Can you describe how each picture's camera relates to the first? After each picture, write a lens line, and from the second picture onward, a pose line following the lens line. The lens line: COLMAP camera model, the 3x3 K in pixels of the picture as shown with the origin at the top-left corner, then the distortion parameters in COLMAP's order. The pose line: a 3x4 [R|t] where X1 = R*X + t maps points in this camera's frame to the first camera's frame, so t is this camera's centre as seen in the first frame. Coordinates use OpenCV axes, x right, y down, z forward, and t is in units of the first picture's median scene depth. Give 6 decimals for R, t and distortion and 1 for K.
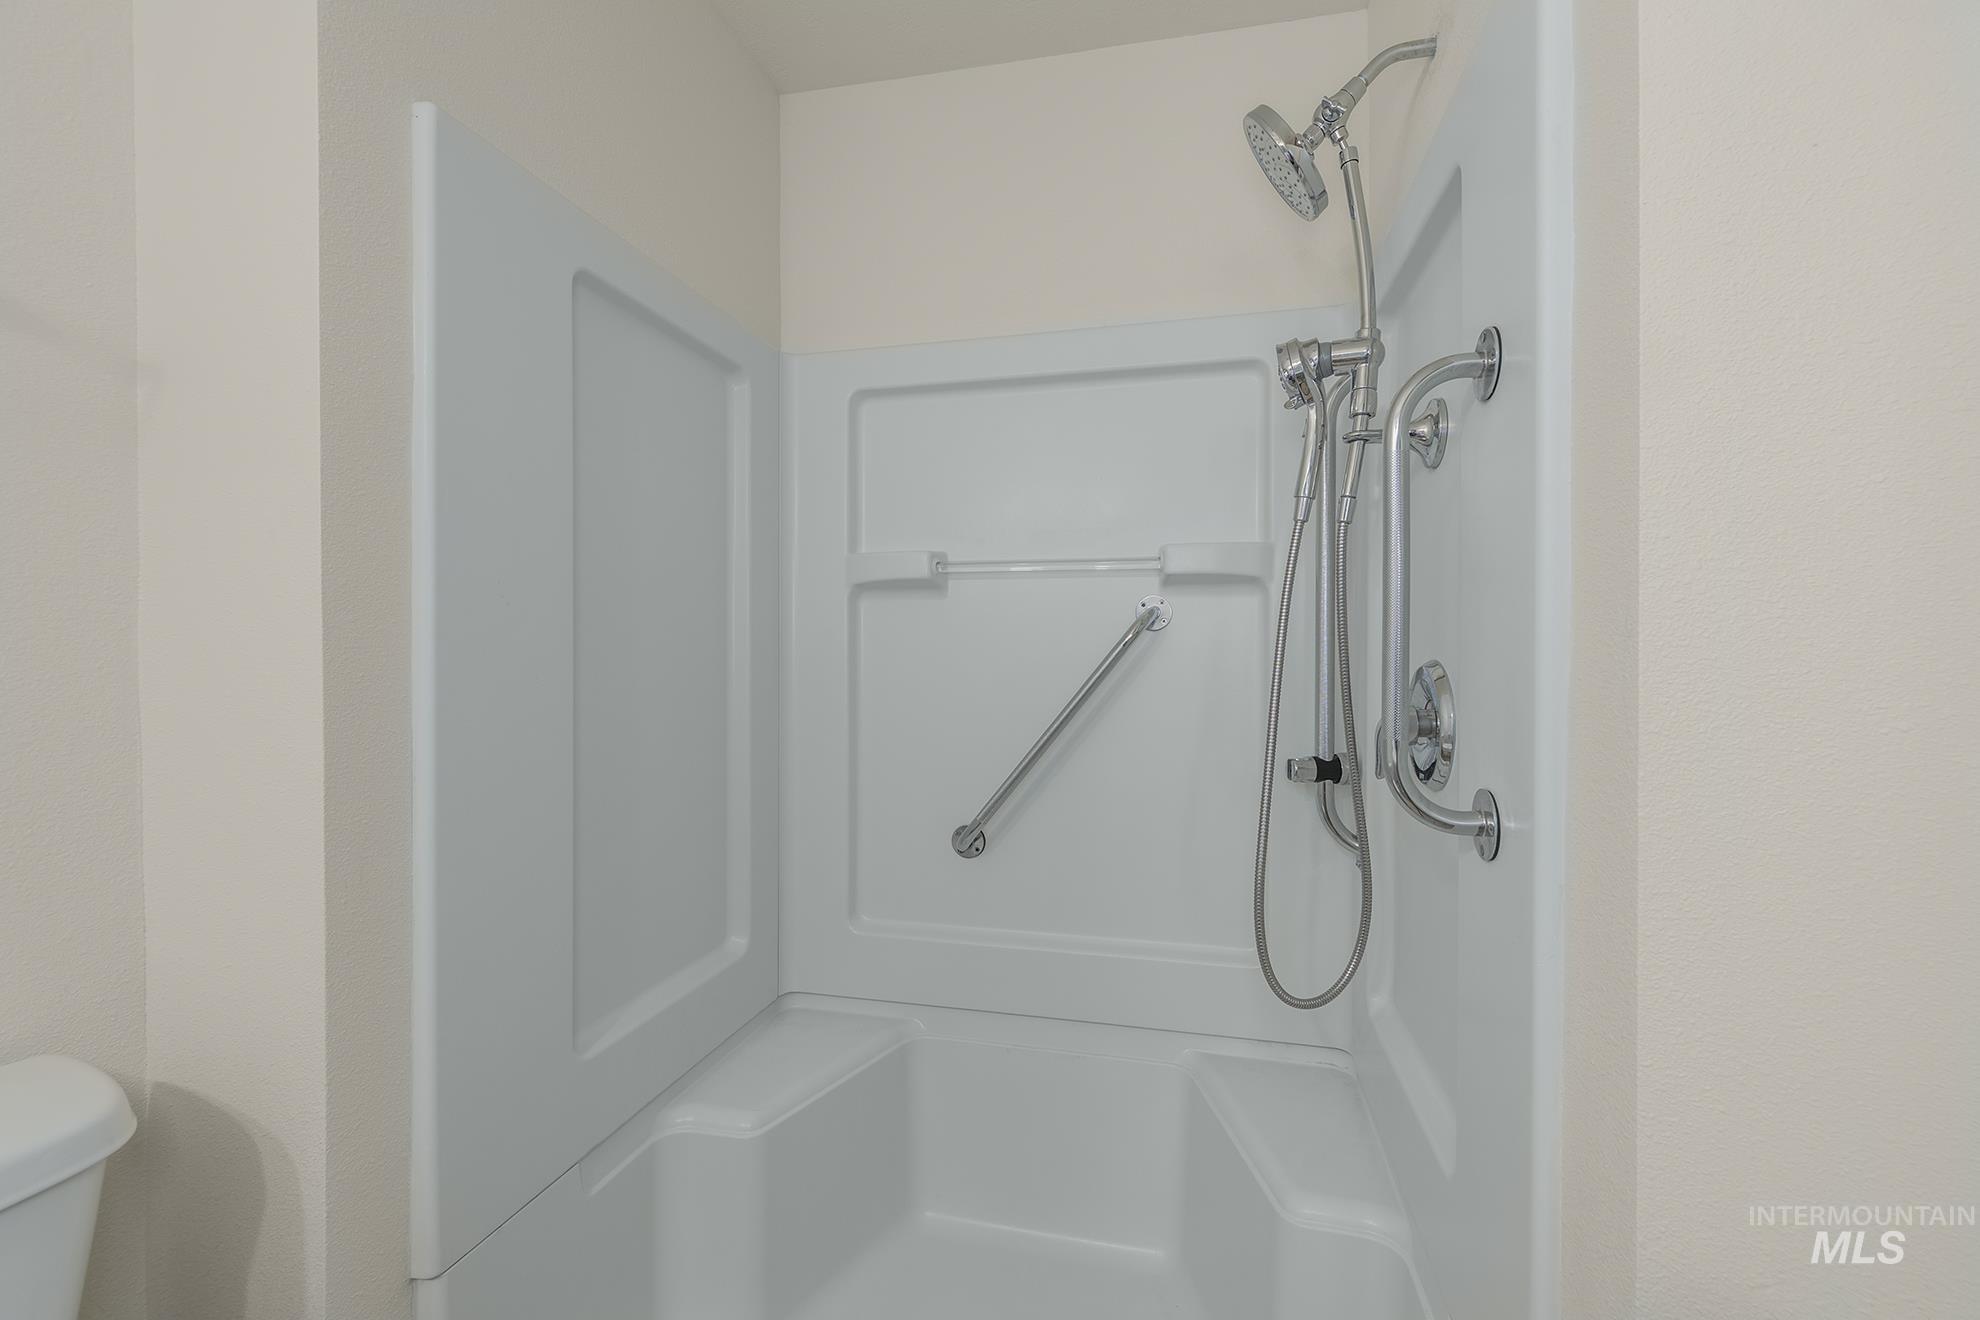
lens RADIAL K [[836.9, 0, 992.0], [0, 836.9, 654.1], [0, 0, 1]] dist [0.004633, 0.000117]
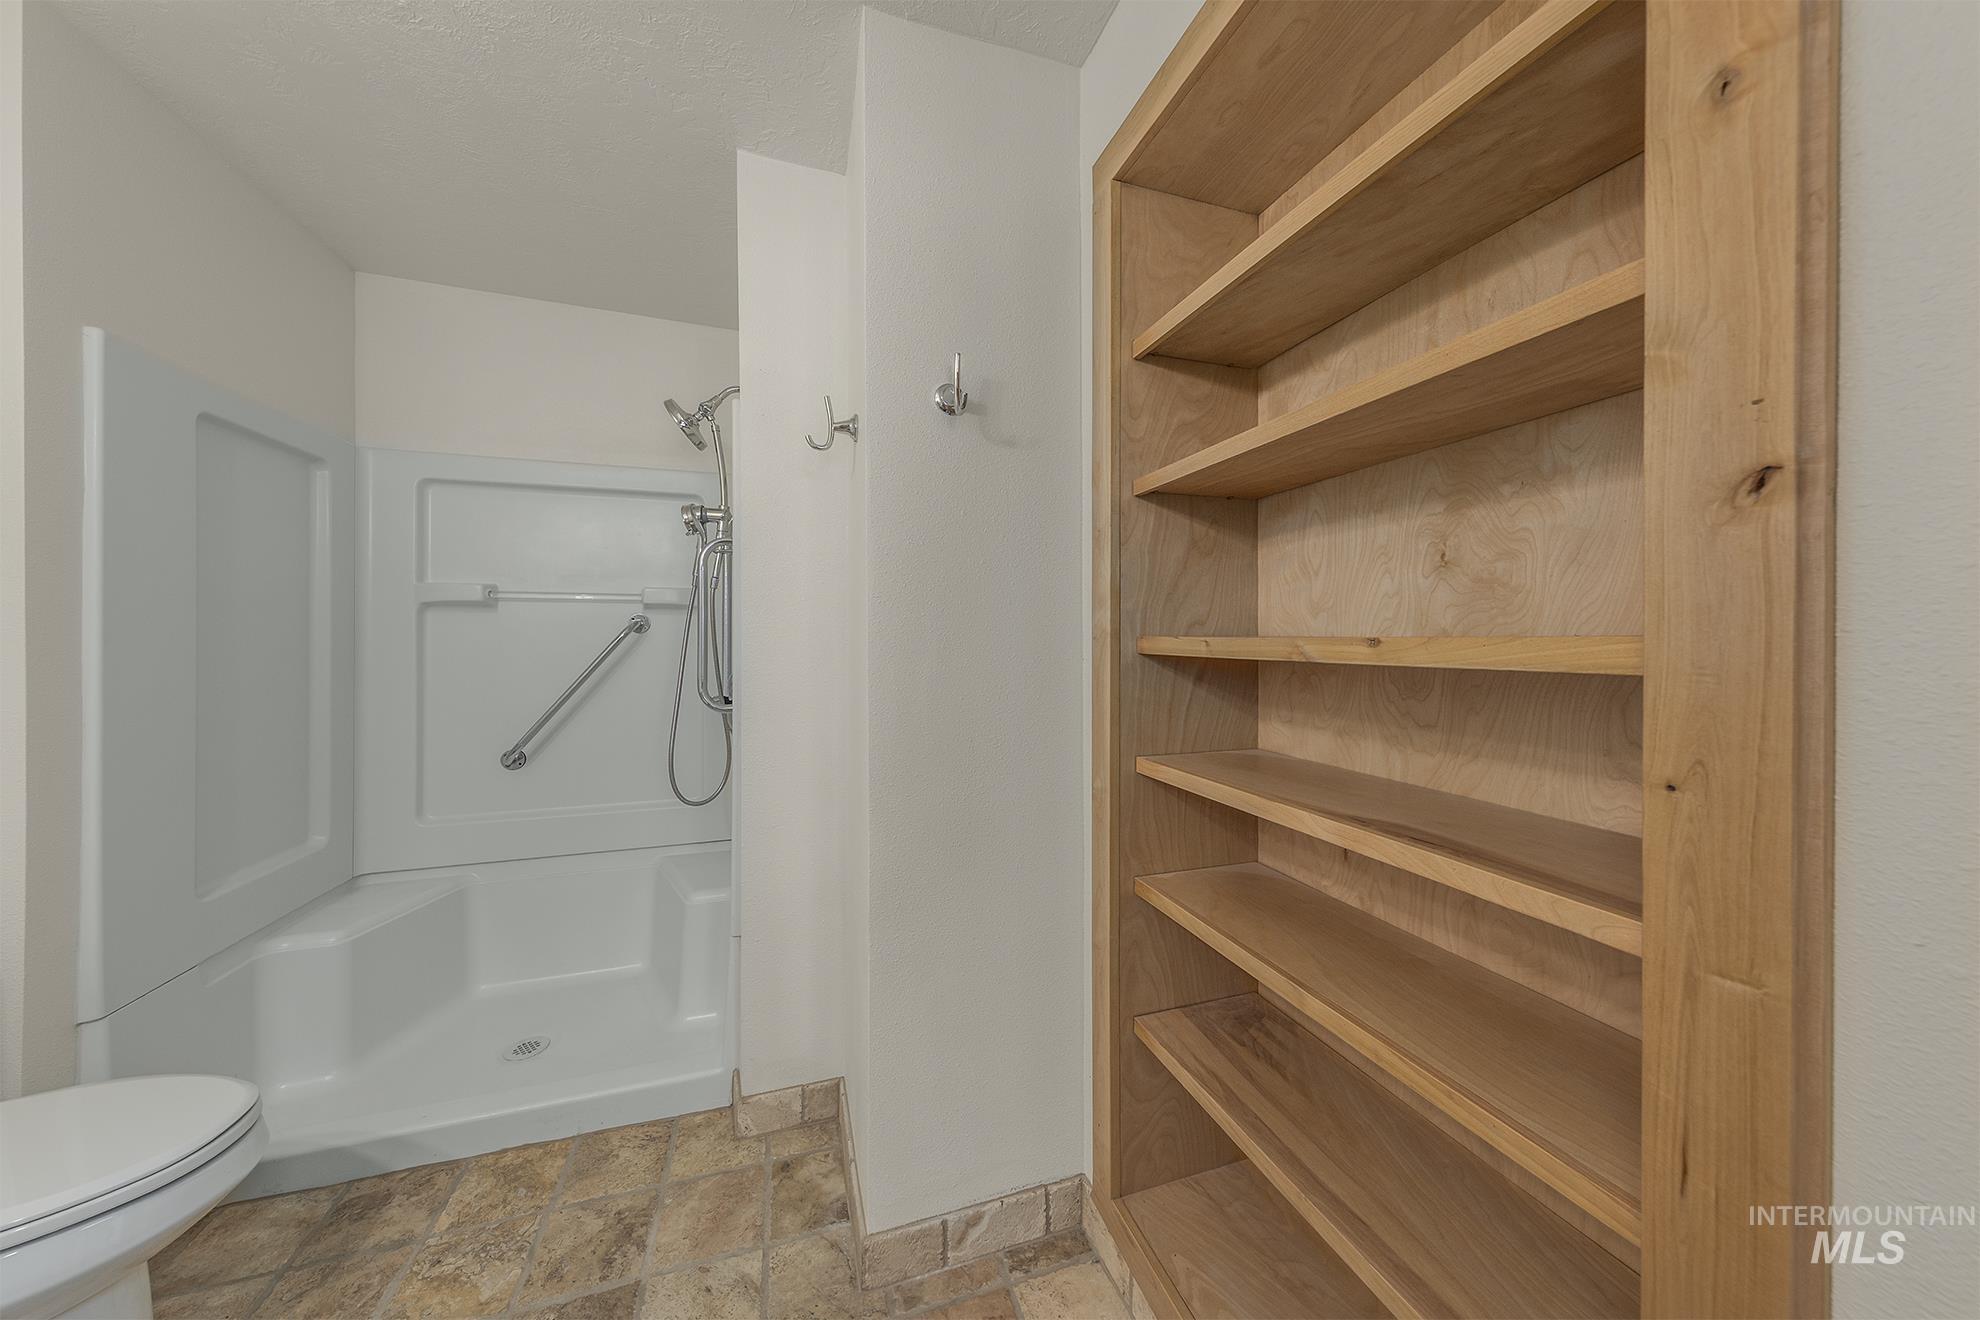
lens RADIAL K [[630.2, 0, 988.2], [0, 630.2, 637.1], [0, 0, 1]] dist [0.005181, -0.000039]
pose [[0.833373, -0.000464, 0.552710, 0.071748], [0.004494, 0.999972, -0.005937, -0.008745], [-0.552692, 0.007432, 0.833352, -0.637550]]
